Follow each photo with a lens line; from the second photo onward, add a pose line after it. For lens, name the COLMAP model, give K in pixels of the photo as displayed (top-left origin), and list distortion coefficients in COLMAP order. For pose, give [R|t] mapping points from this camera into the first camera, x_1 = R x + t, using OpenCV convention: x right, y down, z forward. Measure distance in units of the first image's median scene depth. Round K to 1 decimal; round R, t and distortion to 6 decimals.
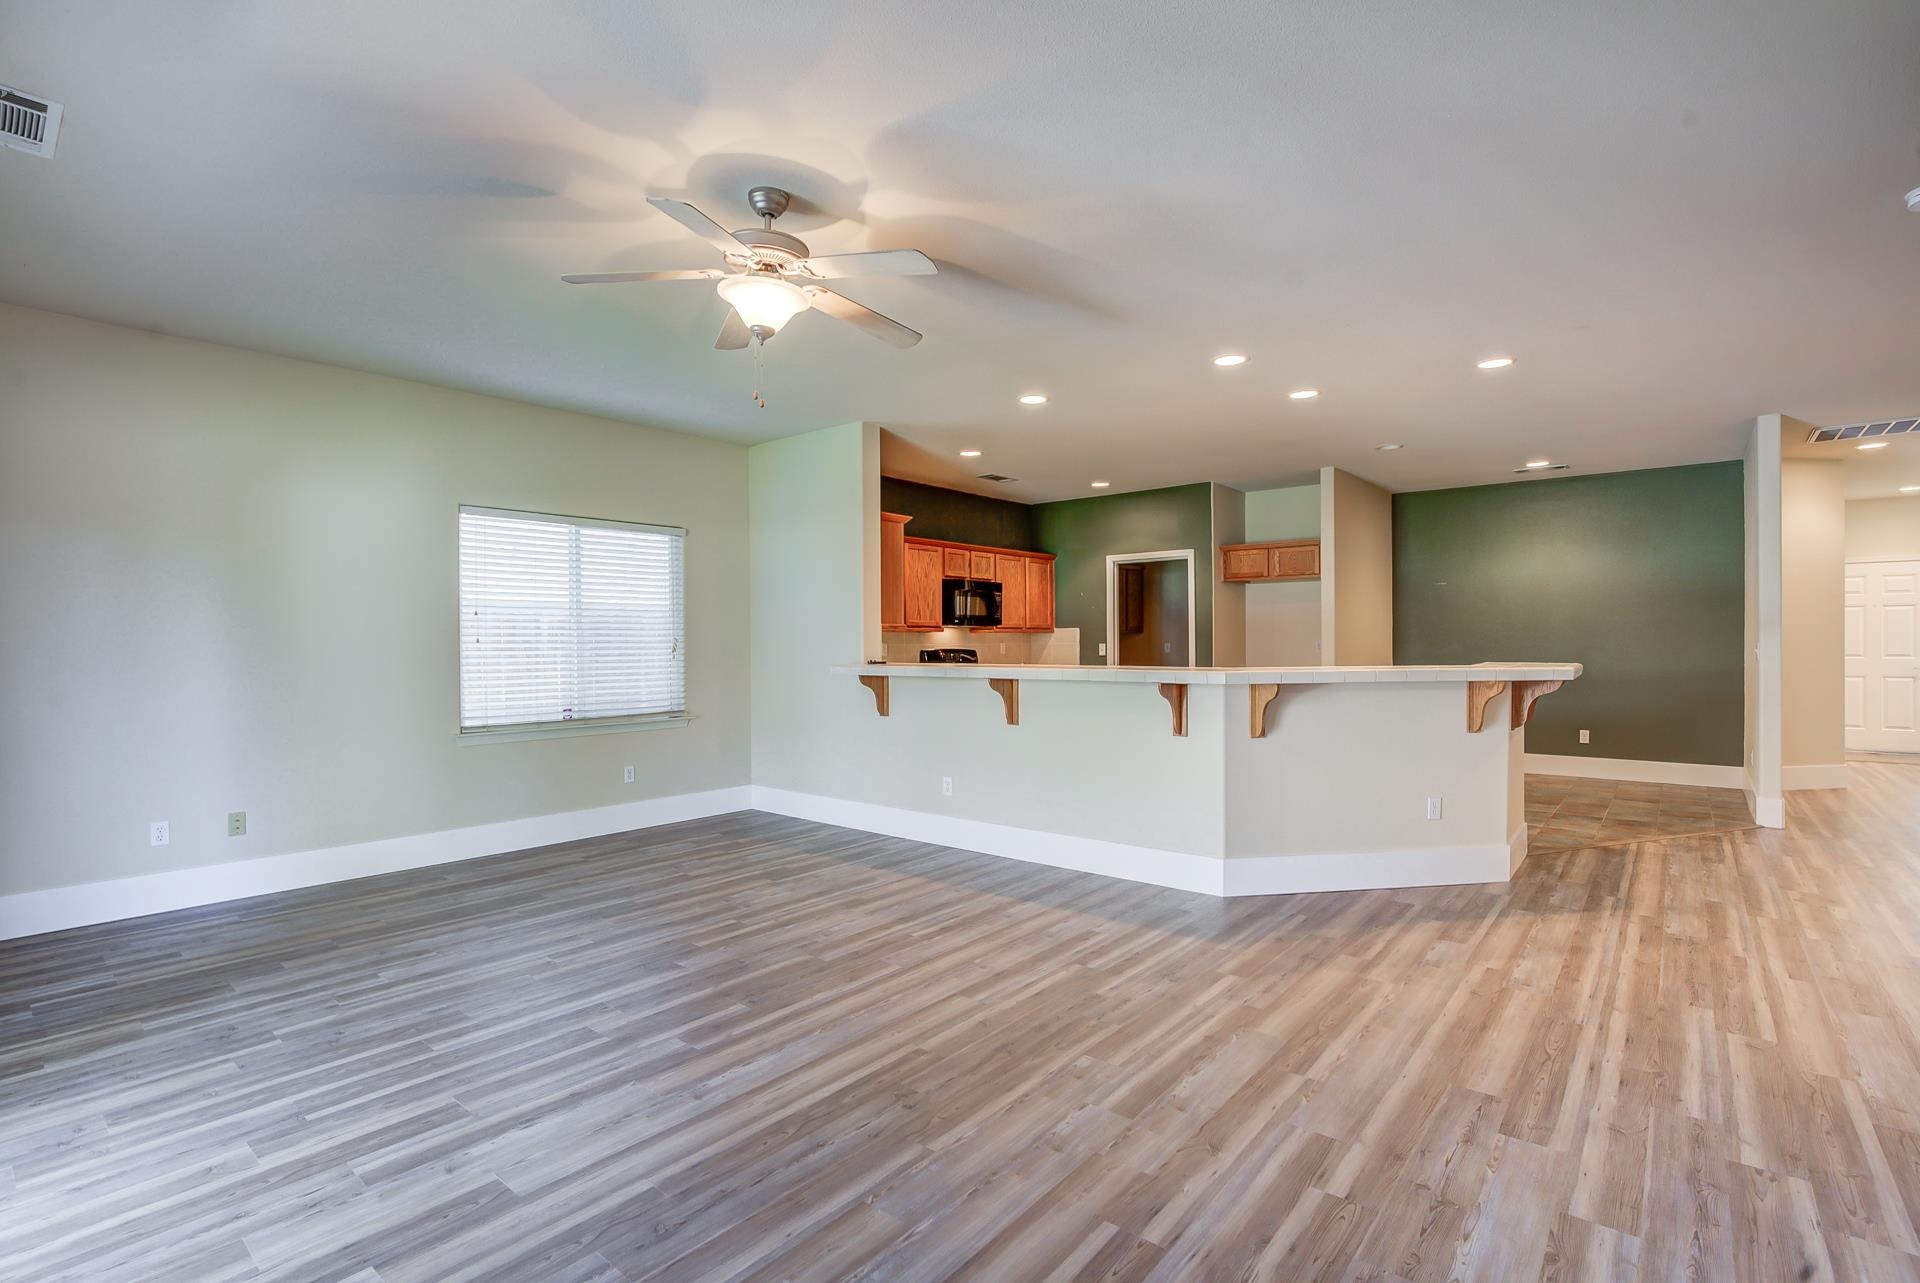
lens RADIAL K [[910.1, 0, 942.7], [0, 910.1, 657.1], [0, 0, 1]] dist [-0.036871, 0.008180]
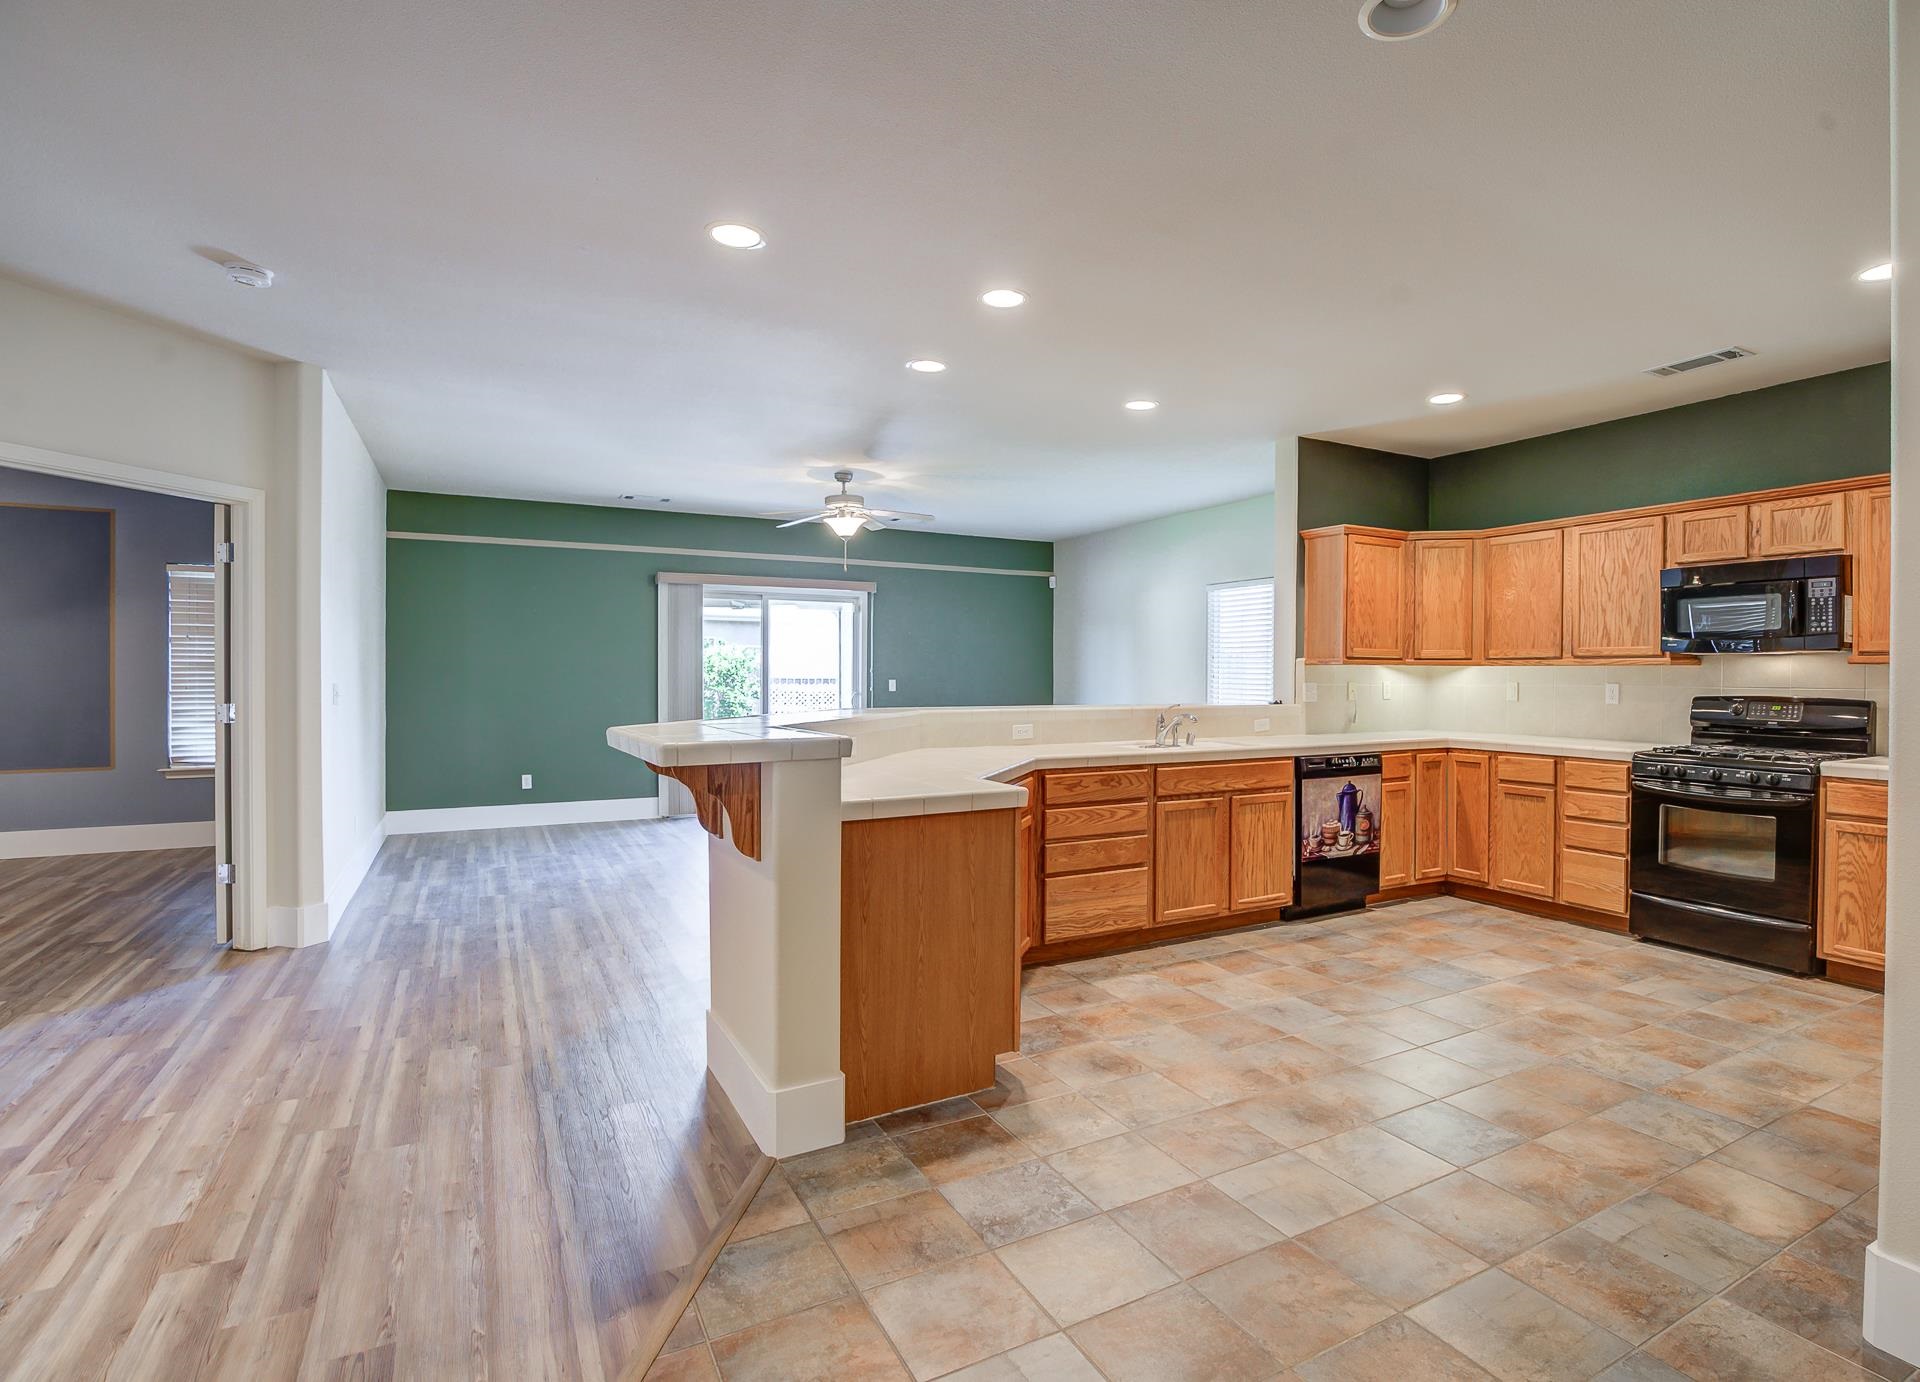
lens RADIAL K [[971.3, 0, 1064.2], [0, 971.3, 688.7], [0, 0, 1]] dist [-0.040486, 0.008262]
pose [[-0.321499, 0.015829, -0.946778, 1.429161], [-0.018101, 0.999575, 0.022858, -0.040040], [0.946737, 0.024487, -0.321076, 1.740384]]
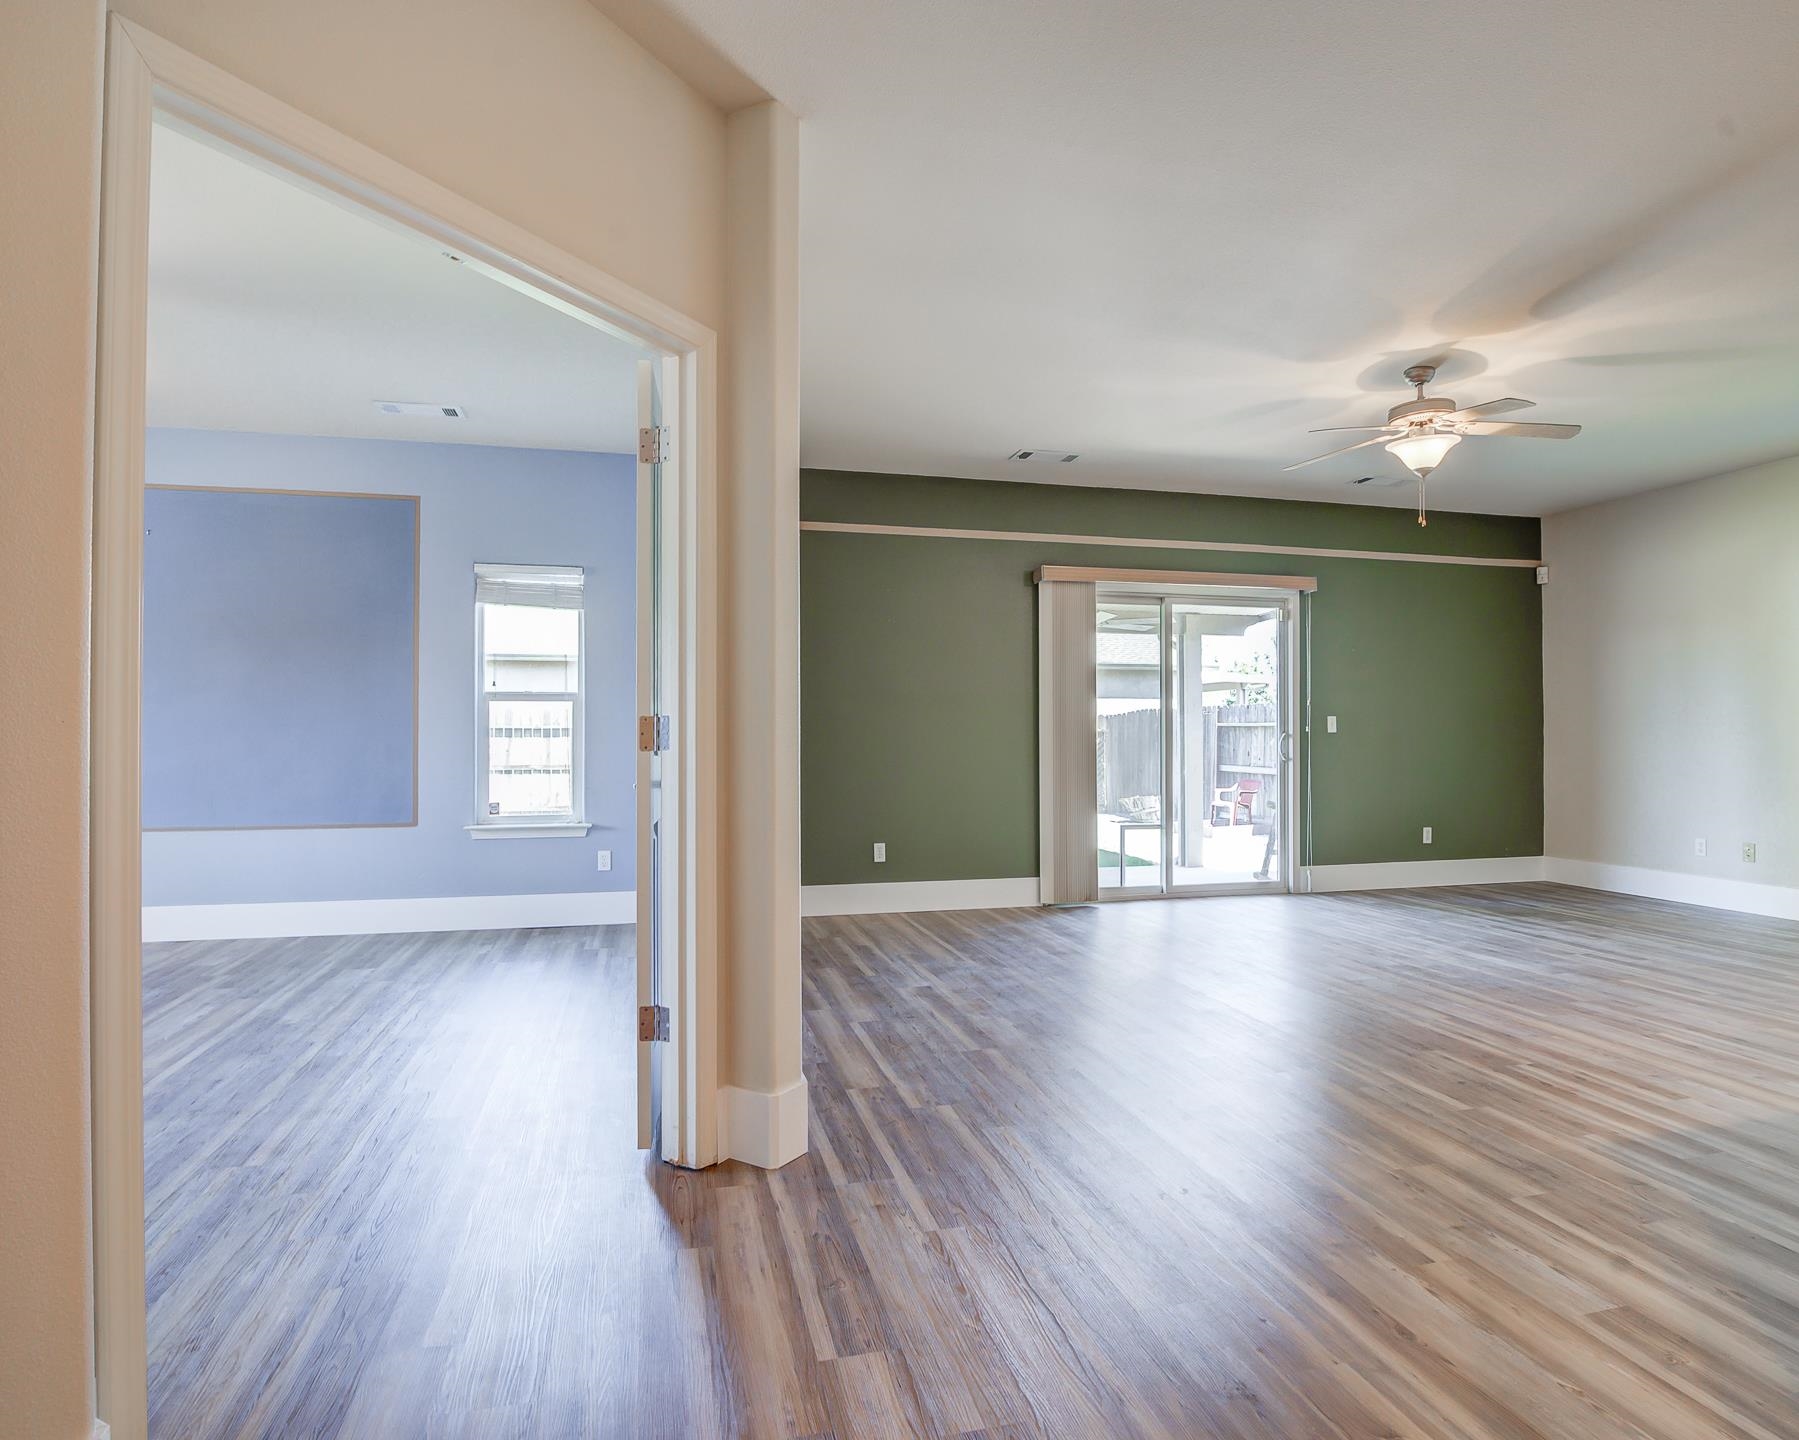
lens RADIAL K [[1031.0, 0, 909.0], [0, 1031.0, 732.7], [0, 0, 1]] dist [-0.036531, 0.001626]
pose [[-0.587374, 0.003058, -0.809310, 1.147318], [-0.009077, 0.999905, 0.010366, 0.021054], [0.809265, 0.013435, -0.587290, 0.977900]]
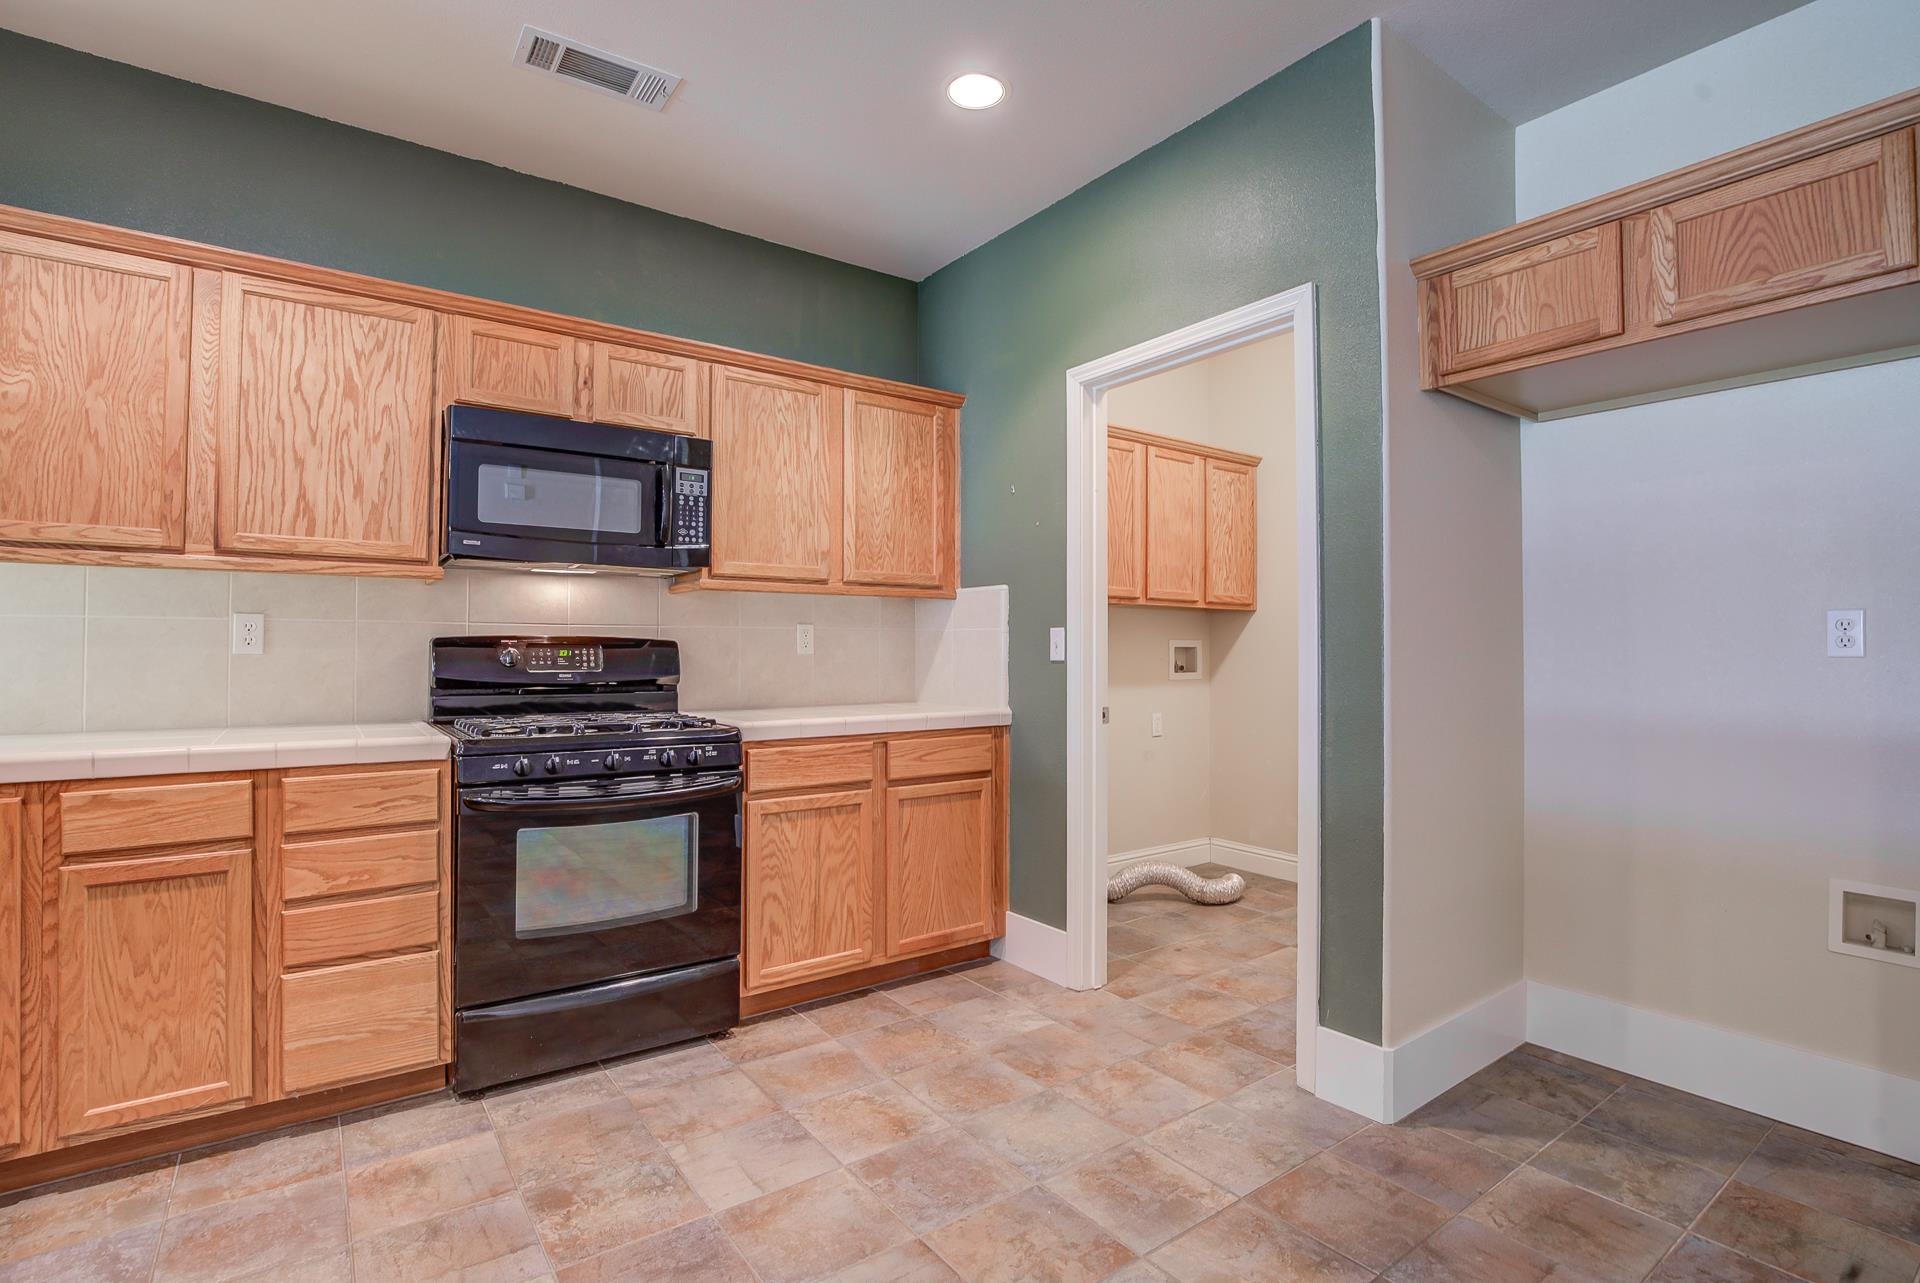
lens RADIAL K [[910.1, 0, 940.4], [0, 910.1, 637.6], [0, 0, 1]] dist [-0.036871, 0.008180]
pose [[0.970985, 0.004255, -0.239101, 0.506582], [-0.011538, 0.999511, -0.029070, 0.000692], [0.238860, 0.030986, 0.970559, 1.538496]]
